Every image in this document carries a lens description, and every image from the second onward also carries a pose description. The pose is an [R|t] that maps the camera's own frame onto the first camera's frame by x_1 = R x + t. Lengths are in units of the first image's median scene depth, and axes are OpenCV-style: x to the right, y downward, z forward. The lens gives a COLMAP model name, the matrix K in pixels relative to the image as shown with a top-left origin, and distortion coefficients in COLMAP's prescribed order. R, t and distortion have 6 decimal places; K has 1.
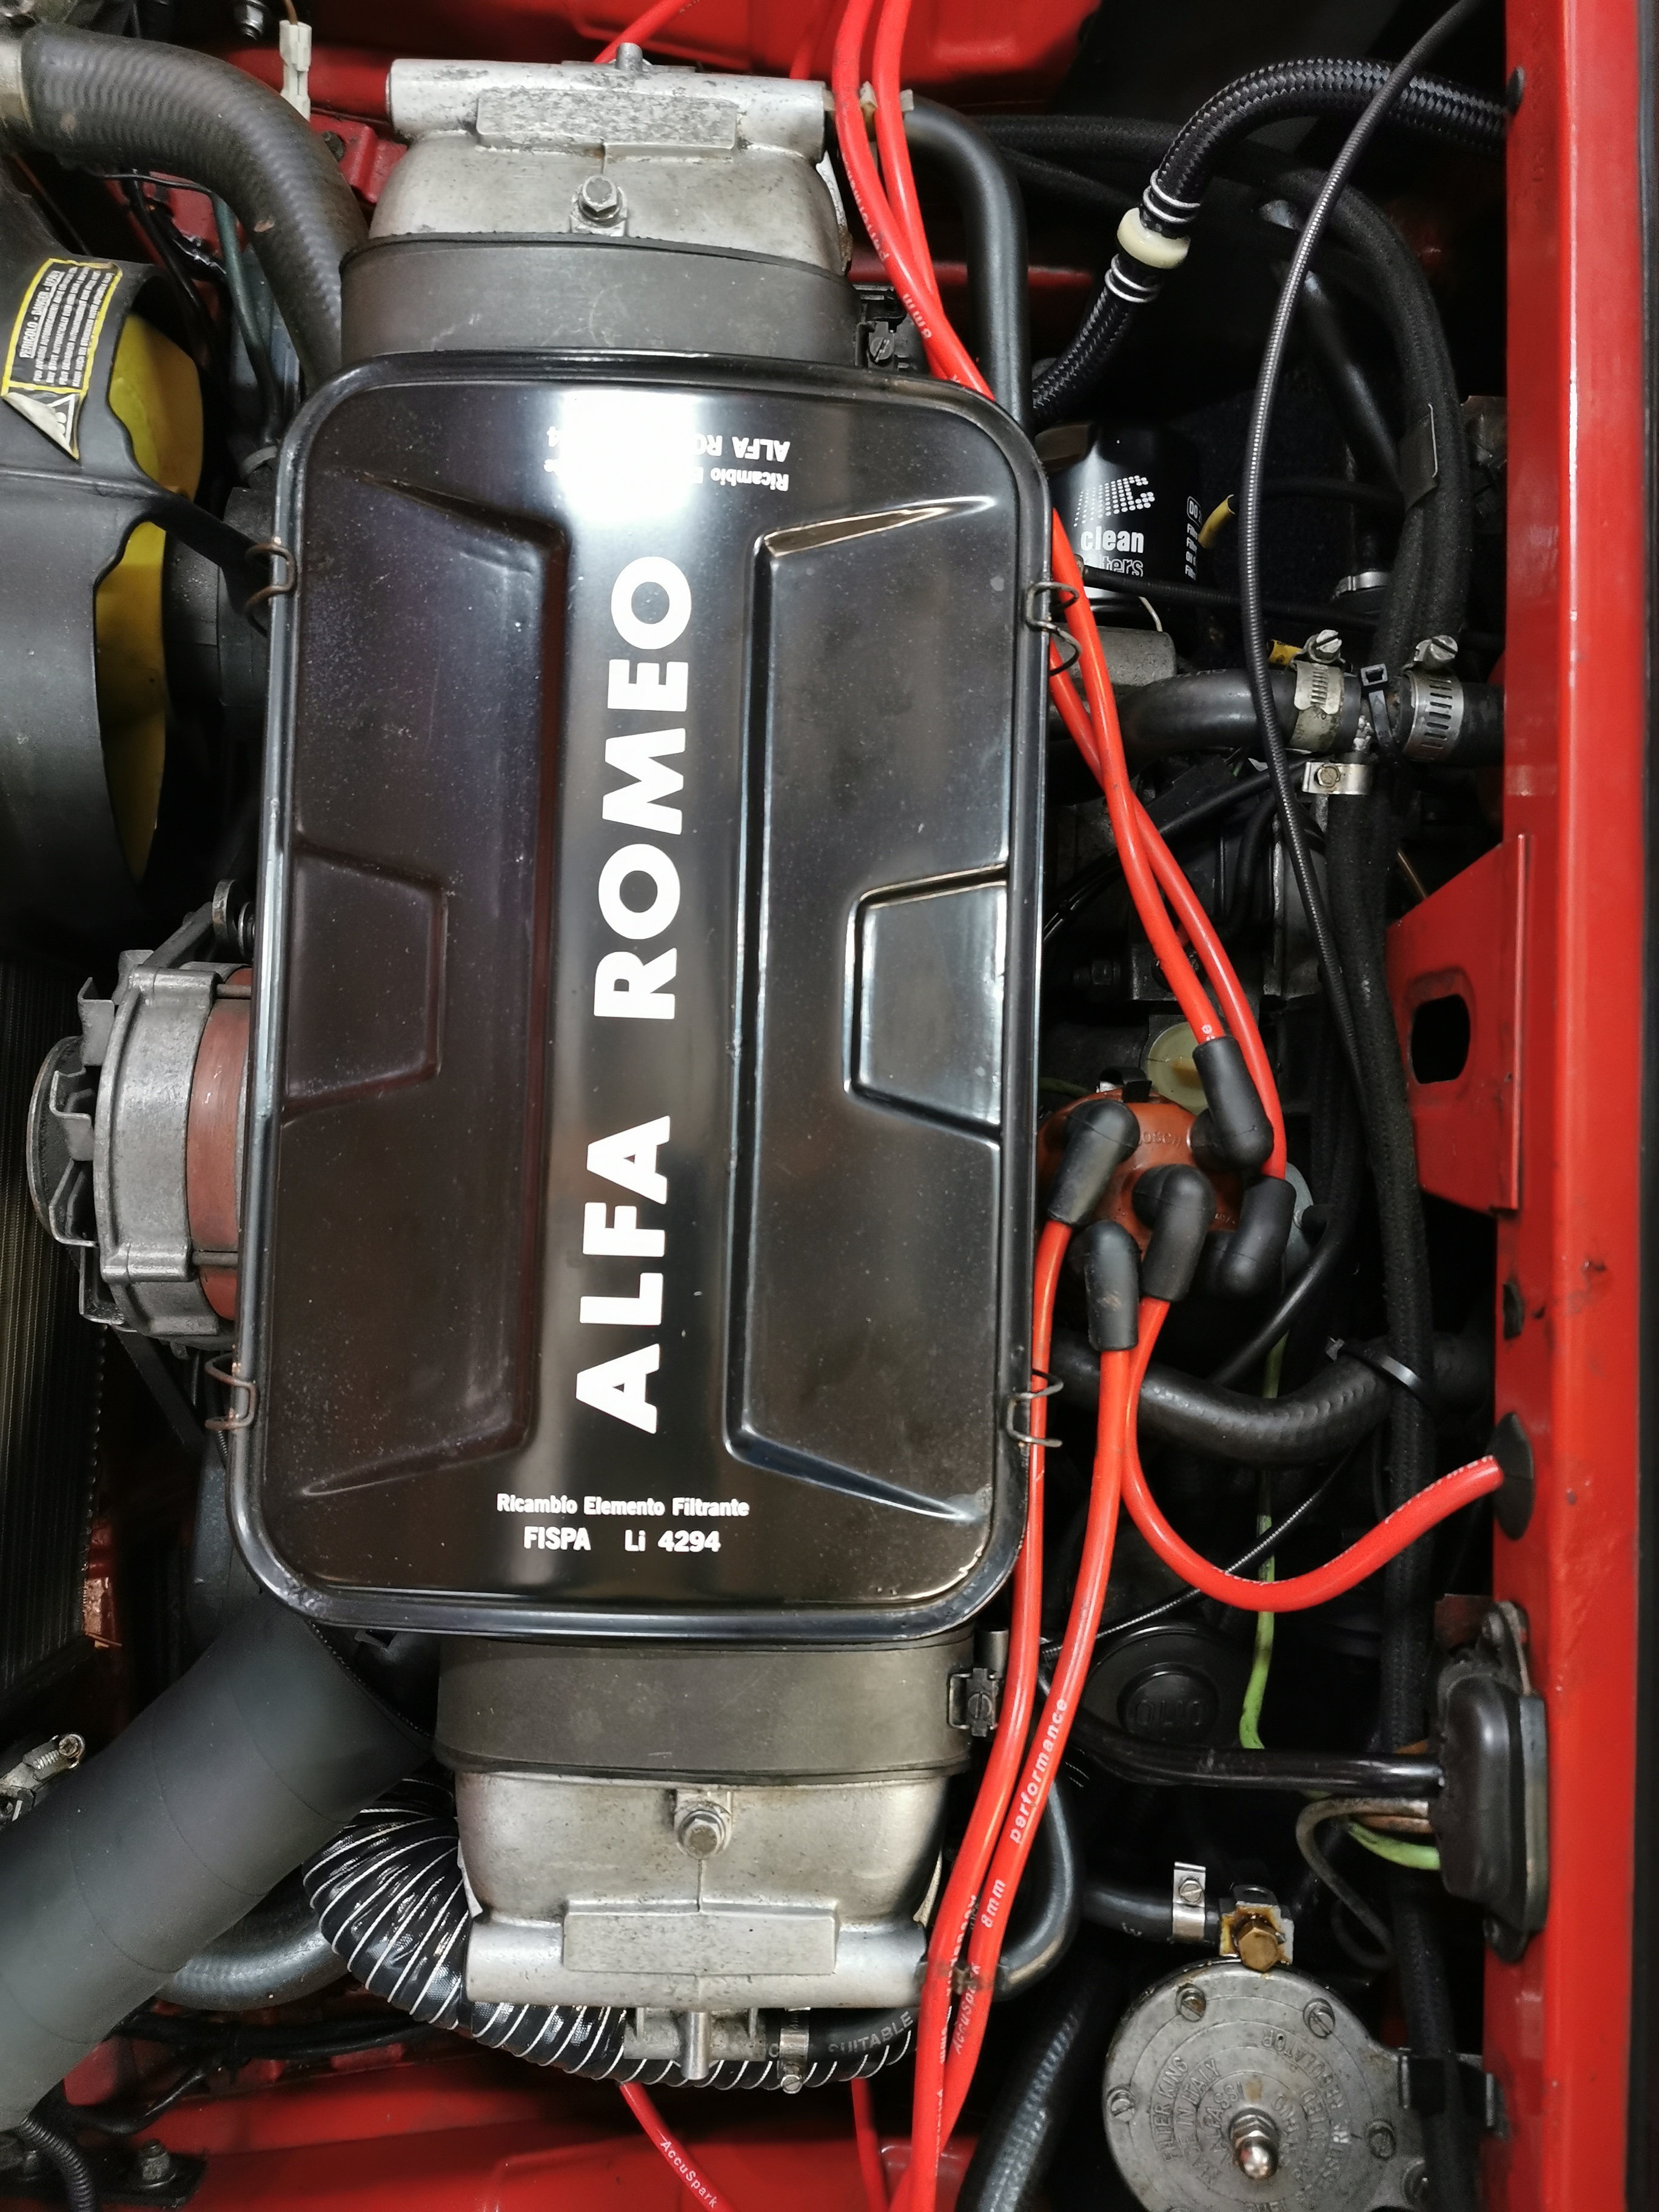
lens RADIAL K [[1735.1, 0, 822.3], [0, 1735.1, 1109.6], [0, 0, 1]] dist [0.010753, -0.033678]
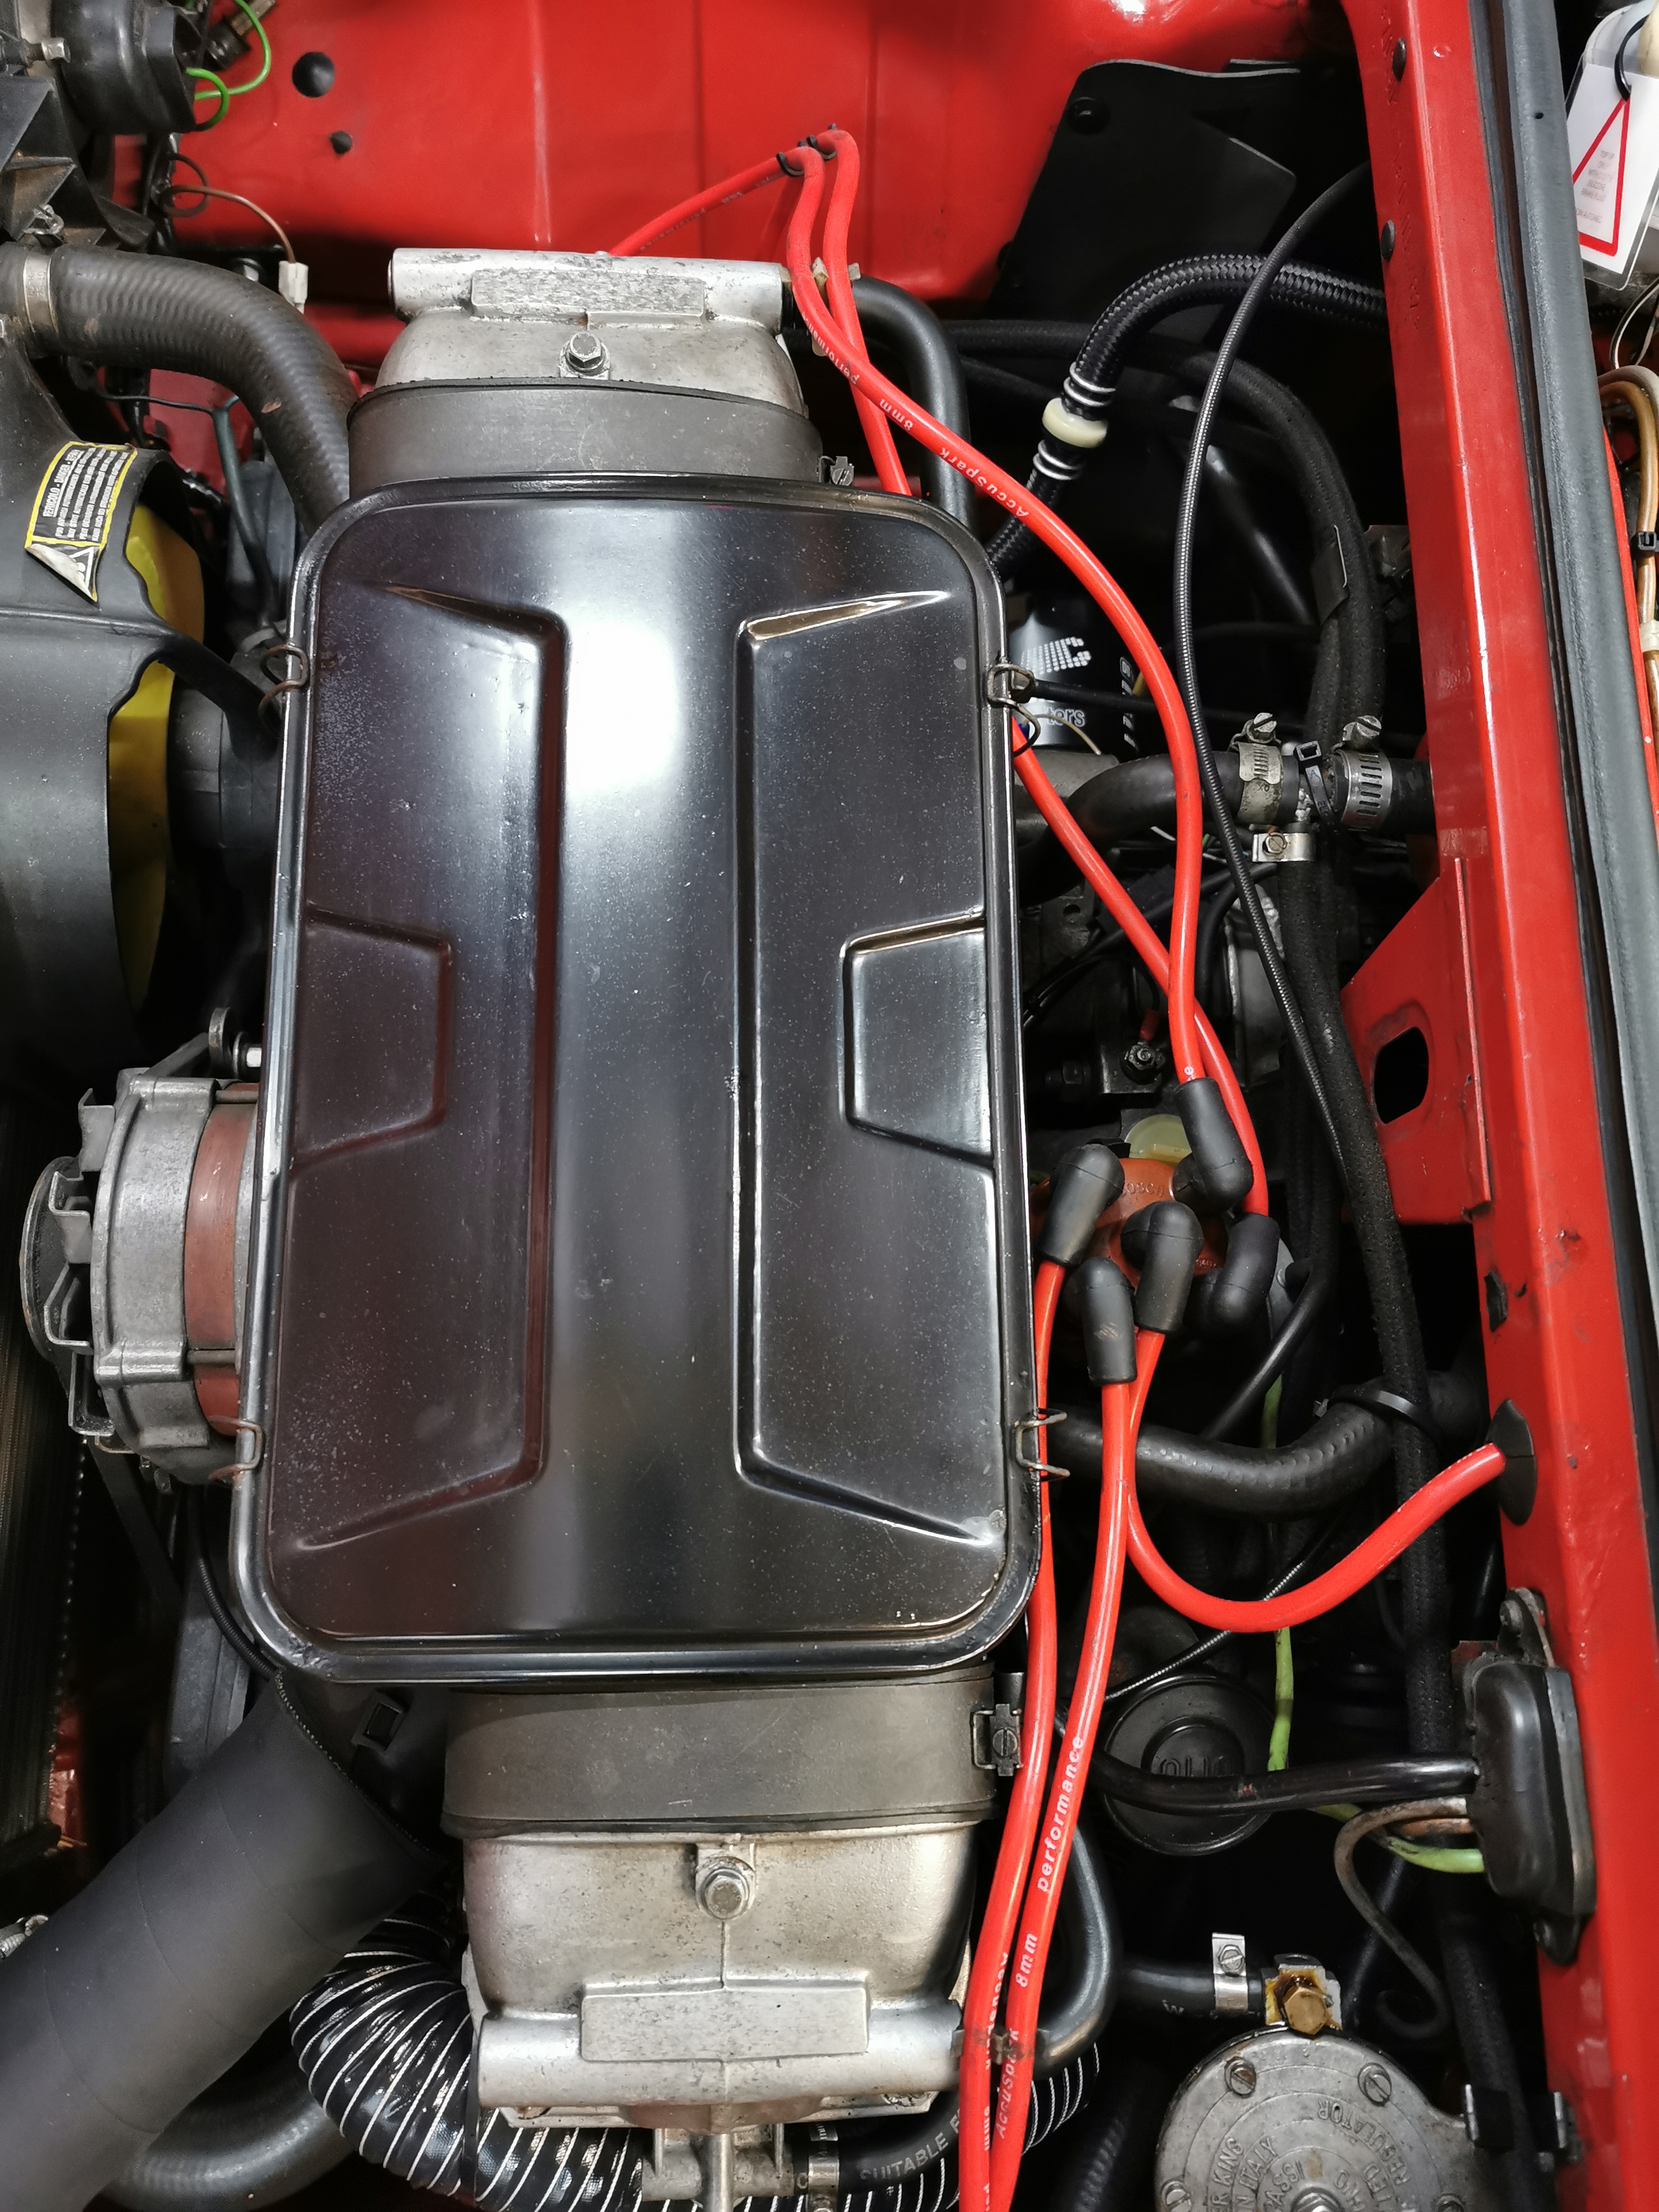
lens RADIAL K [[1735.1, 0, 840.9], [0, 1735.1, 1099.5], [0, 0, 1]] dist [0.010753, -0.033678]
pose [[0.998532, -0.036236, 0.040271, -0.025791], [0.042475, 0.985076, -0.166799, 0.135795], [-0.033626, 0.168265, 0.985168, -0.021591]]
